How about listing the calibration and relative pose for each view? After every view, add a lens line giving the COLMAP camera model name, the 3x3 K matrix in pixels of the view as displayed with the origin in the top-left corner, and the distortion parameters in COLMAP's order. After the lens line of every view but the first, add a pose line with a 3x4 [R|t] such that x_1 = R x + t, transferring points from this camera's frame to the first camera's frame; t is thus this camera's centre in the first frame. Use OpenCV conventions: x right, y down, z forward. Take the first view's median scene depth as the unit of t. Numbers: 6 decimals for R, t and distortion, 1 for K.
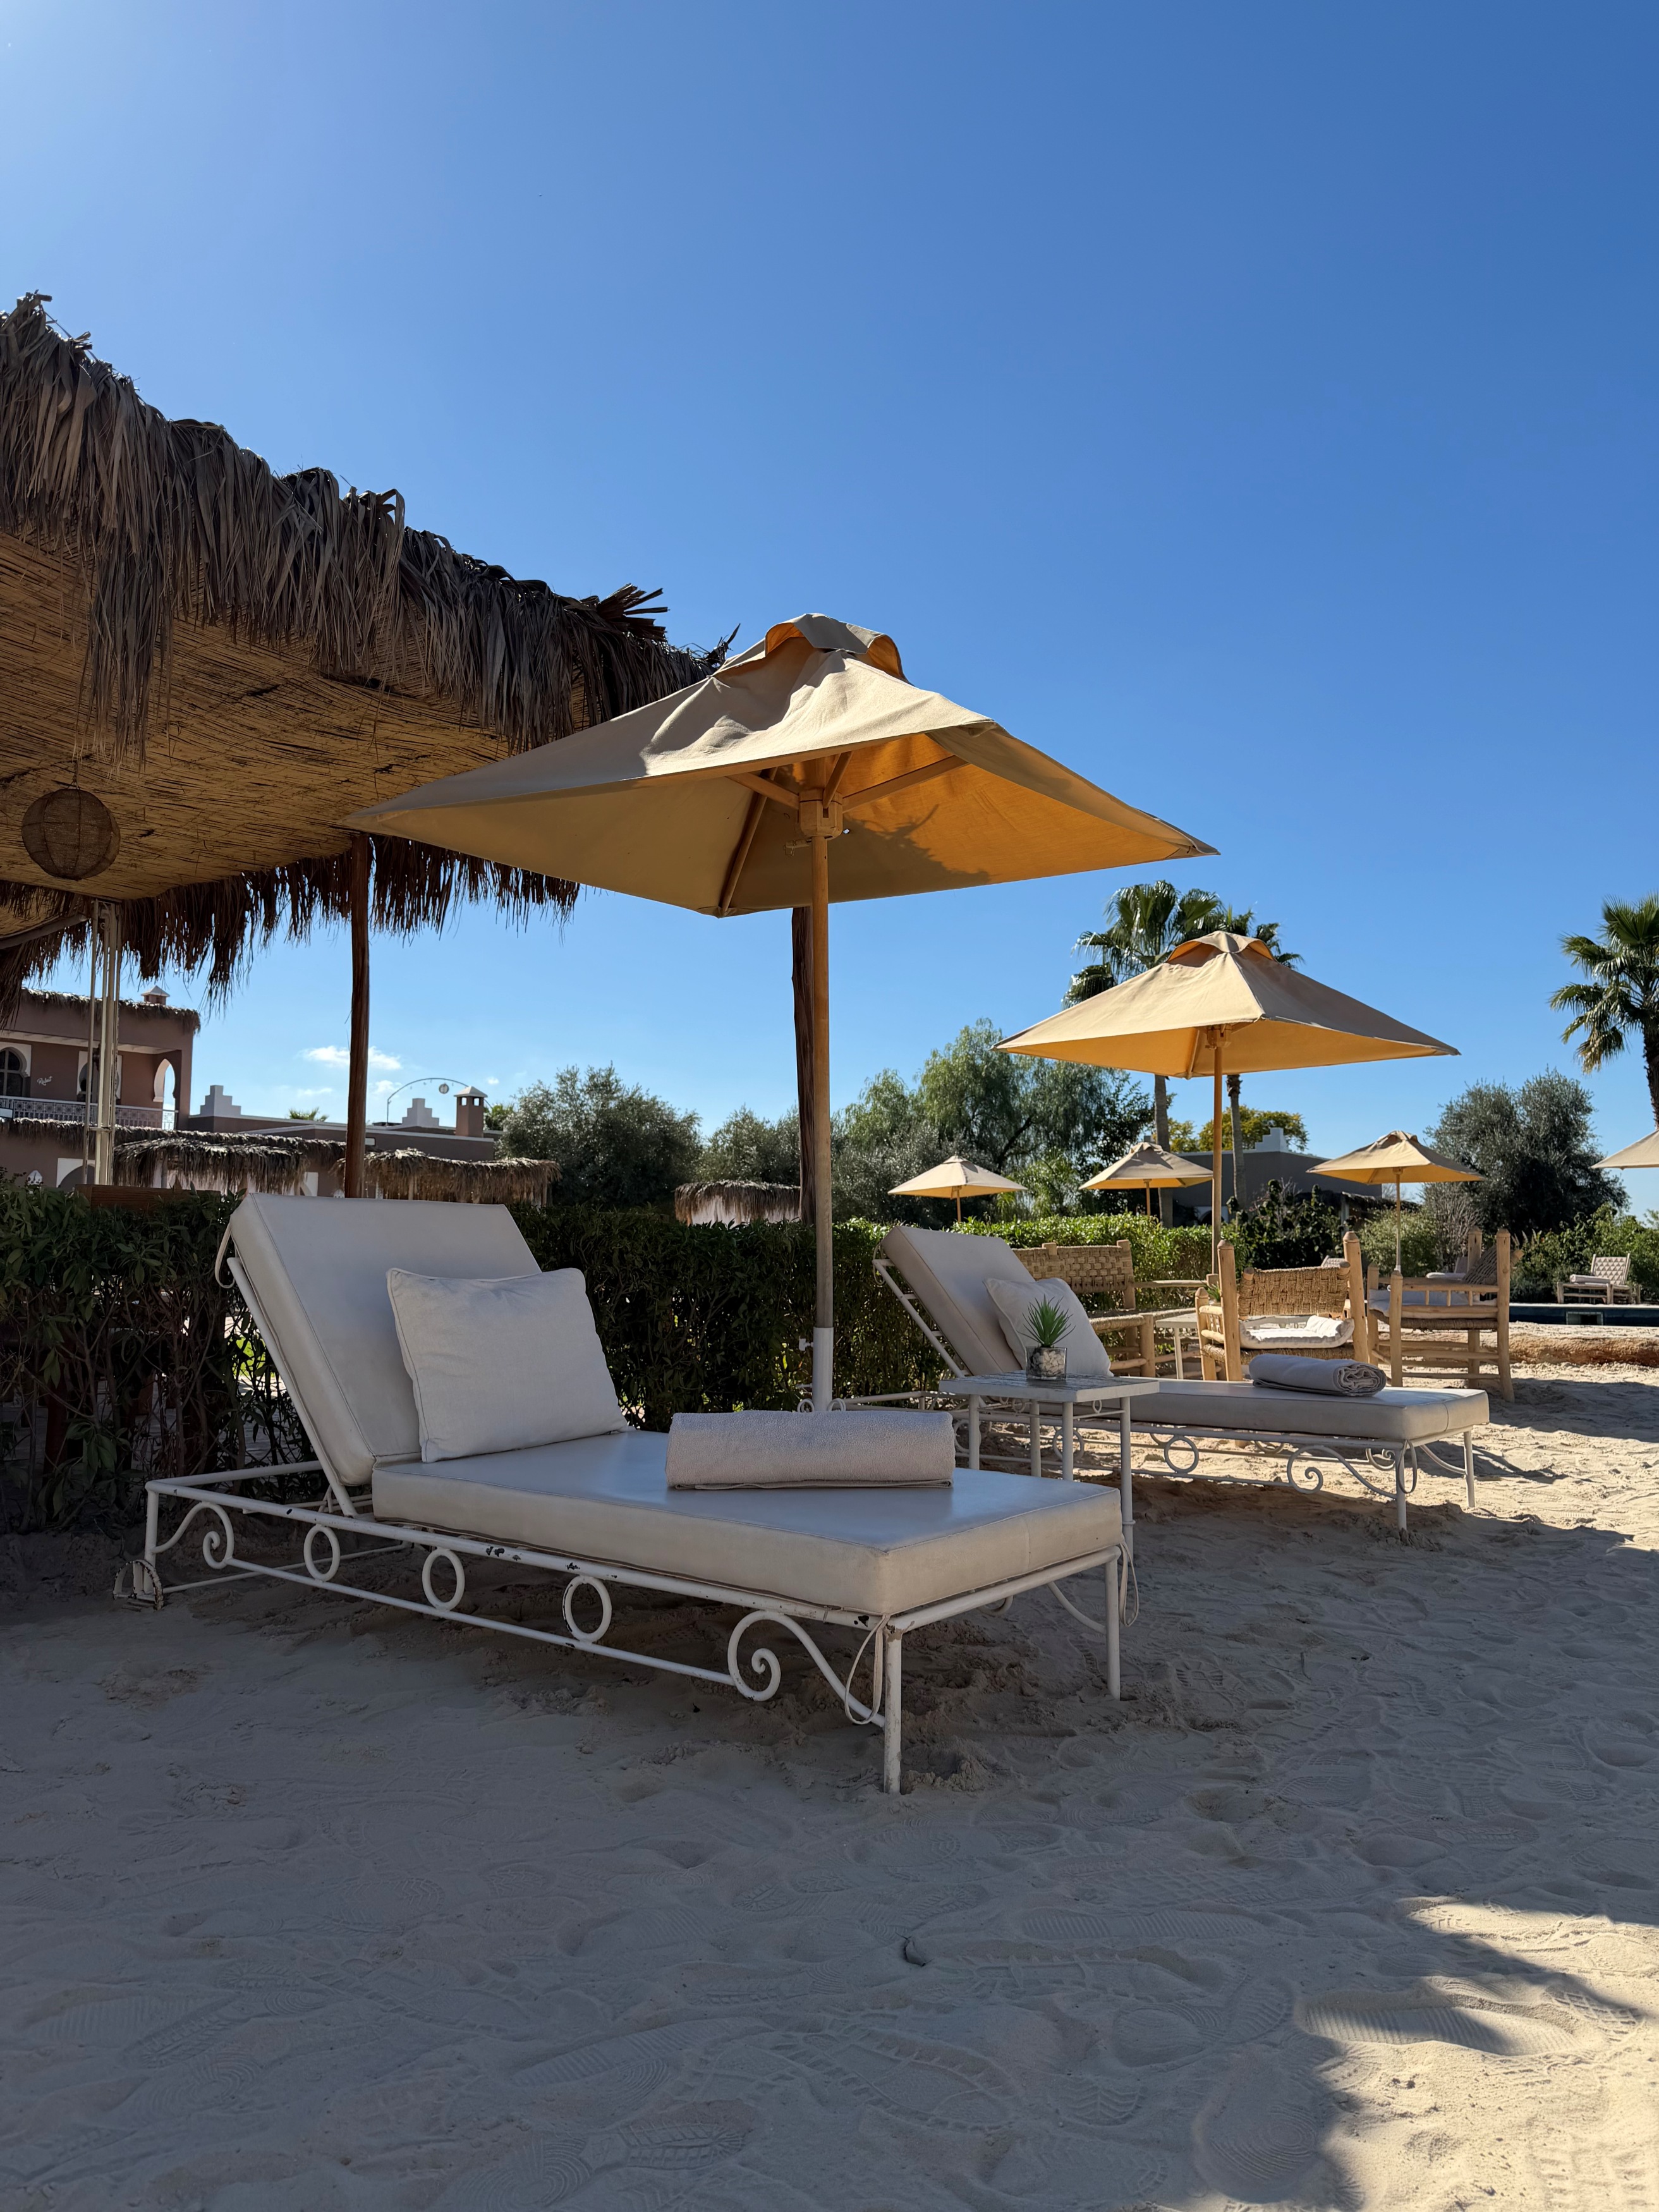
lens RADIAL K [[1519.6, 0, 829.5], [0, 1519.6, 1106.0], [0, 0, 1]] dist [0.001876, 0.000084]
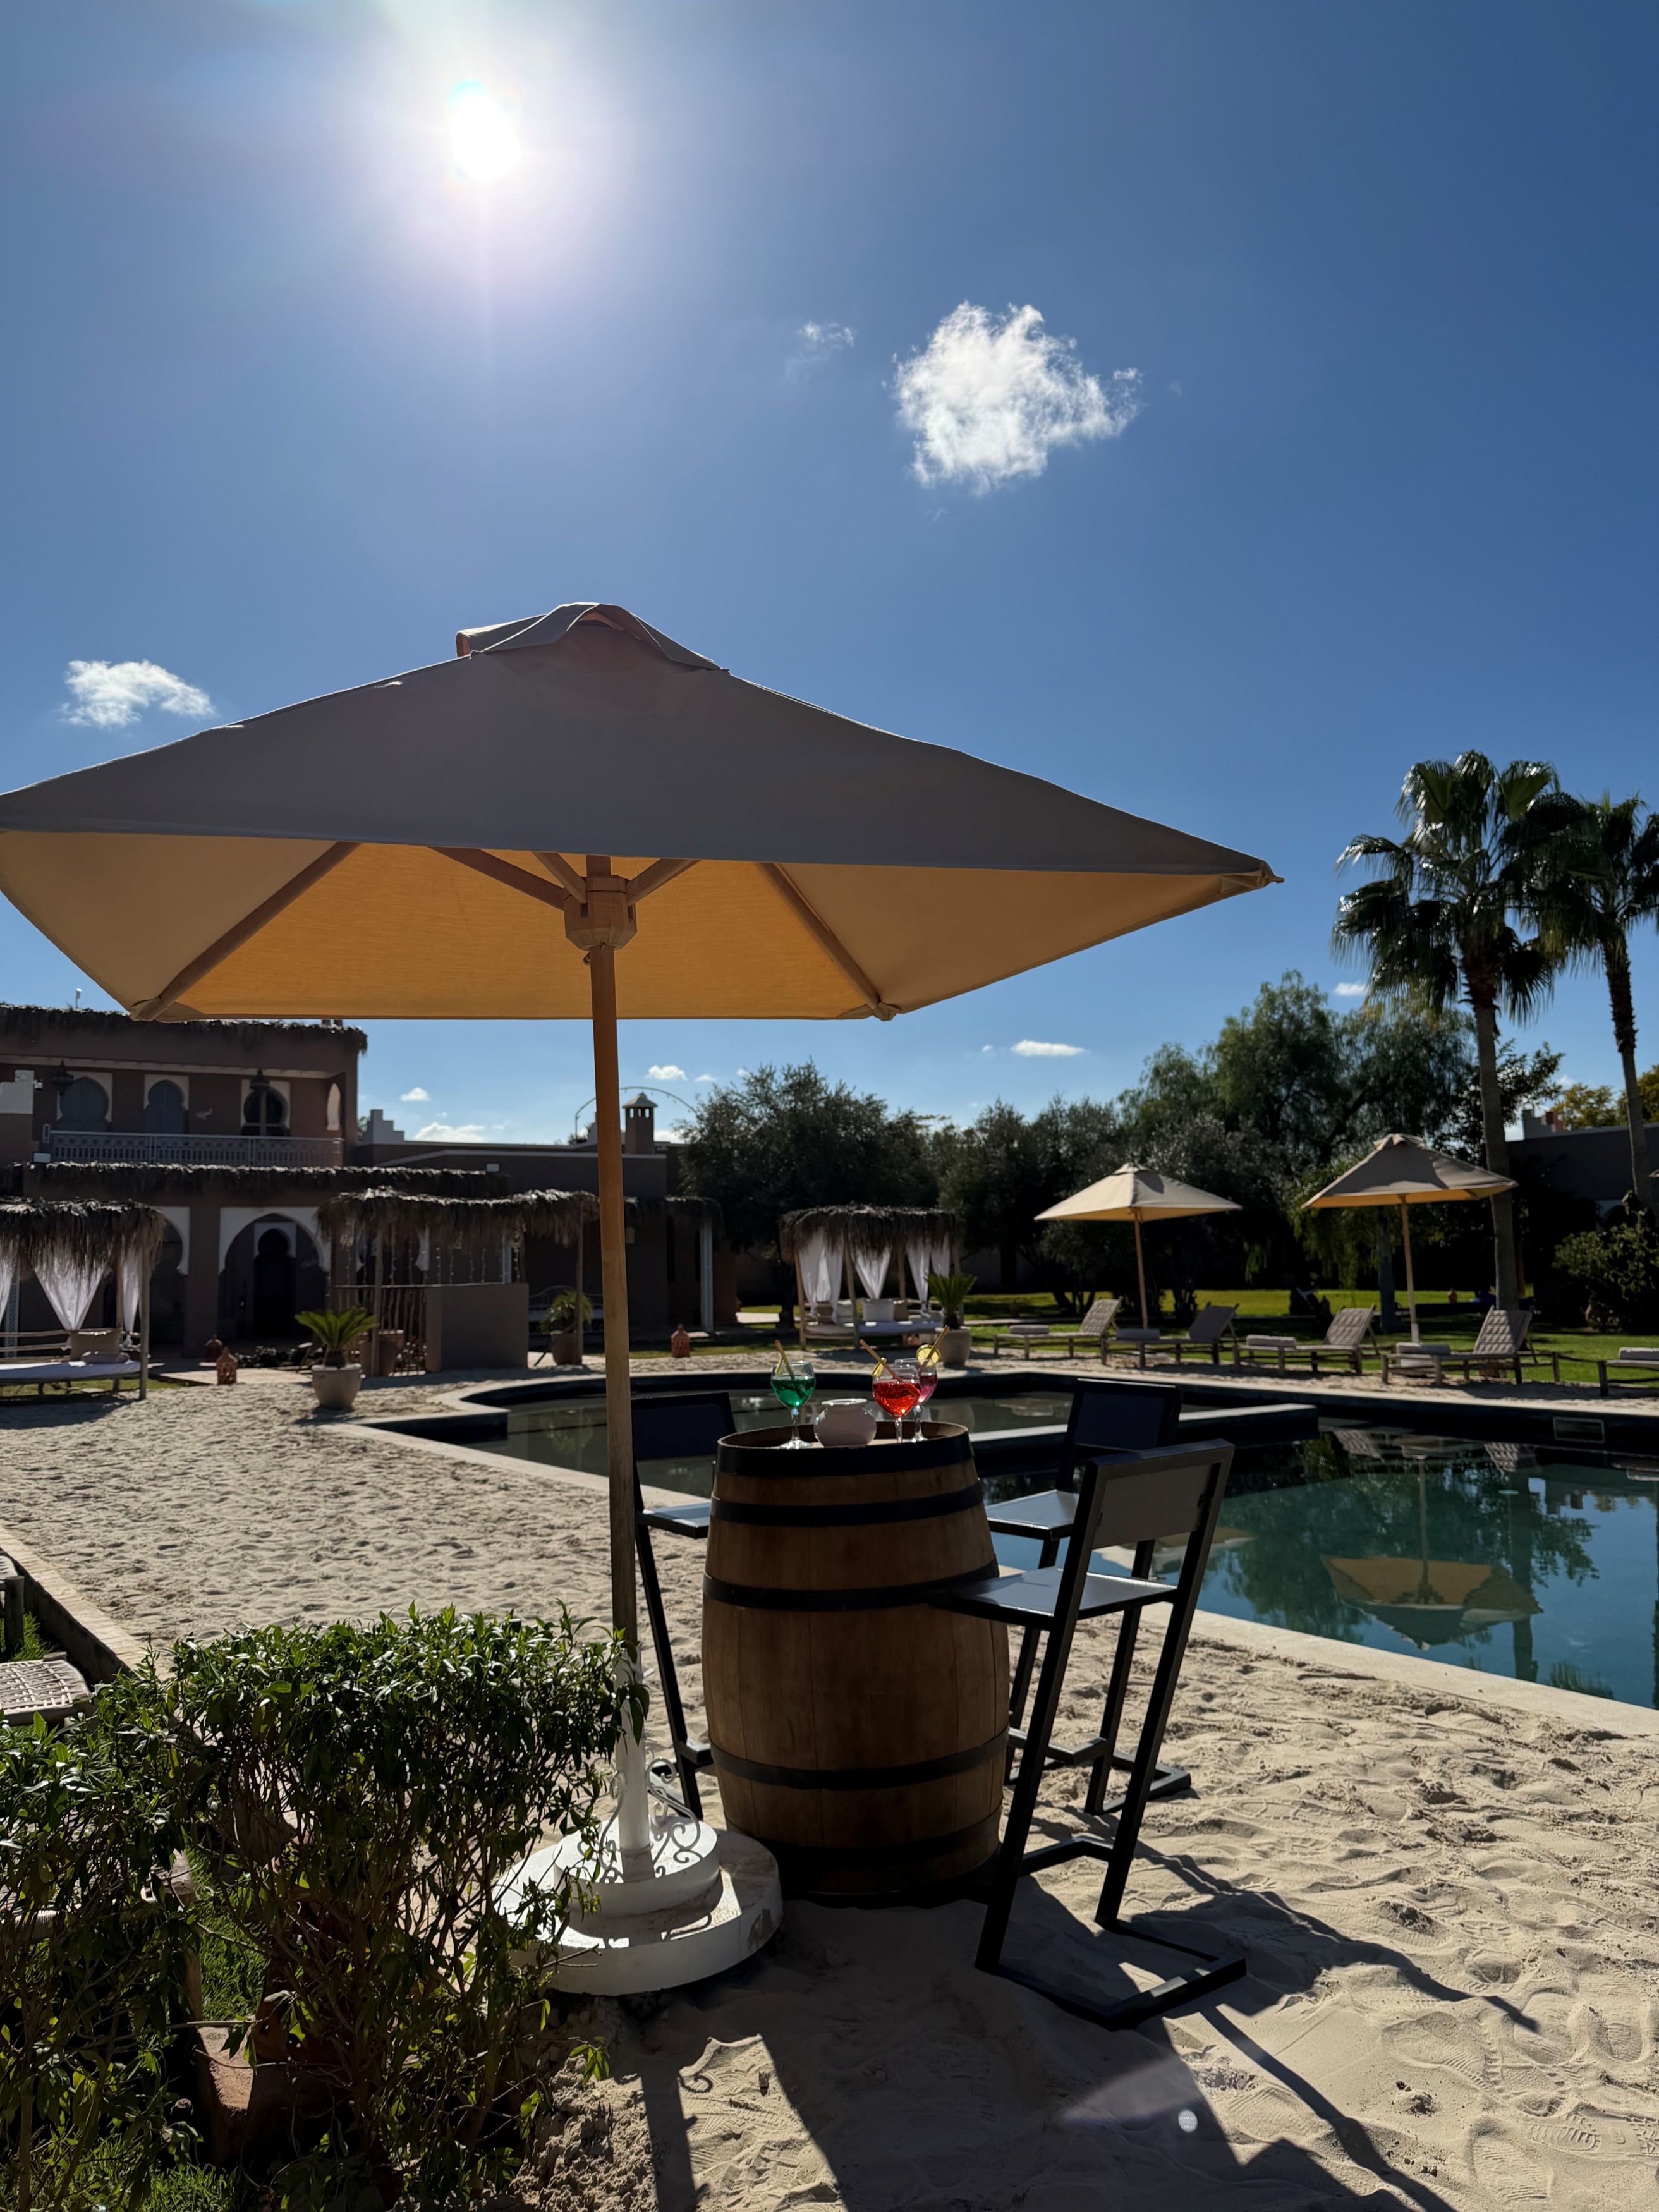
lens RADIAL K [[1515.6, 0, 829.5], [0, 1515.6, 1106.0], [0, 0, 1]] dist [-0.004023, -0.001199]
pose [[0.958433, -0.051157, -0.280694, 0.105231], [0.053067, 0.998591, -0.000797, -0.000524], [0.280339, -0.014132, 0.959797, 0.207791]]
